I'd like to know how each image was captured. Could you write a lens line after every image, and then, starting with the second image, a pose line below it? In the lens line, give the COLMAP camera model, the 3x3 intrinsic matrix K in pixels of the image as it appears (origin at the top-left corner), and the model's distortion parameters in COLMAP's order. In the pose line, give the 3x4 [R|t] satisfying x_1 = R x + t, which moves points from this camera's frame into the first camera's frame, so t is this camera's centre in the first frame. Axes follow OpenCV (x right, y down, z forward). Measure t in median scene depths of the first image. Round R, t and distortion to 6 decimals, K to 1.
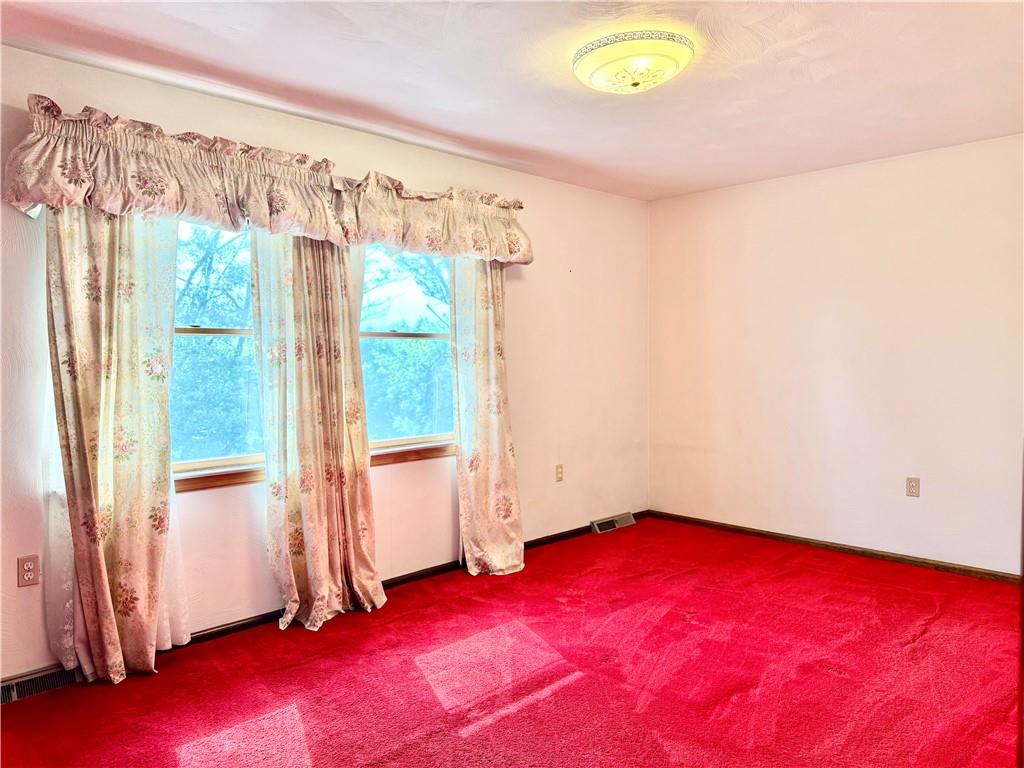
lens RADIAL K [[773.7, 0, 511.9], [0, 773.7, 370.0], [0, 0, 1]] dist [0.087169, -0.123124]
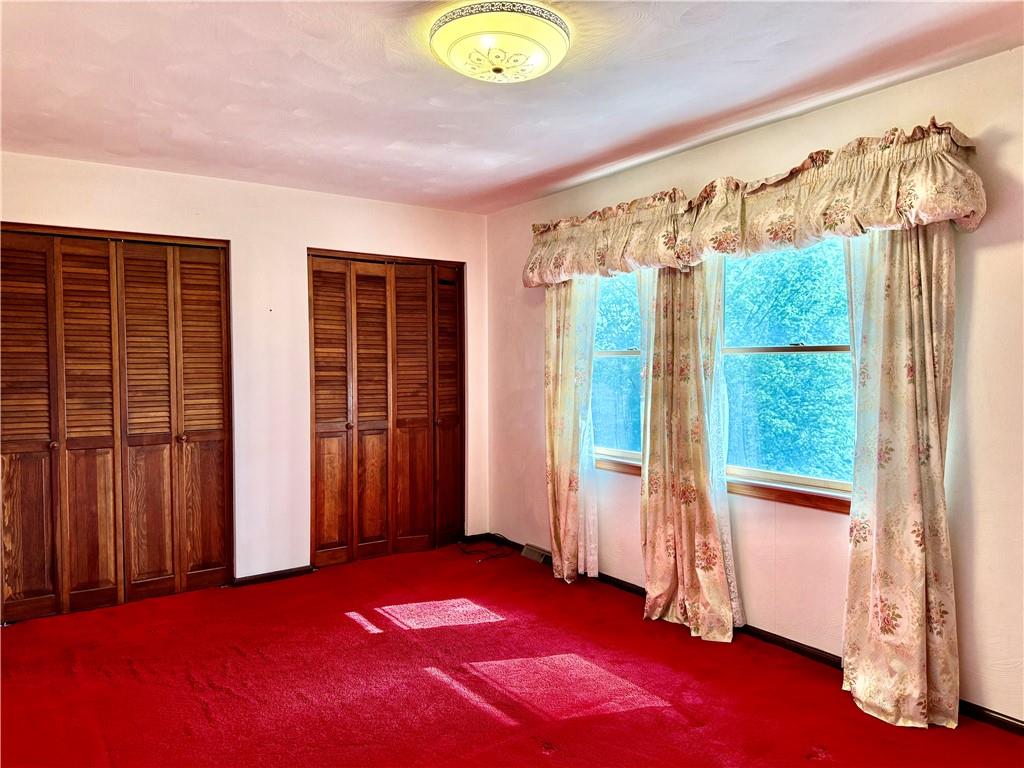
lens RADIAL K [[734.4, 0, 512.0], [0, 734.4, 384.0], [0, 0, 1]] dist [-0.008692, -0.002496]
pose [[-0.204820, 0.031678, -0.978287, 0.774465], [-0.022732, 0.999053, 0.037110, -0.036829], [0.978536, 0.029839, -0.203906, 0.982606]]
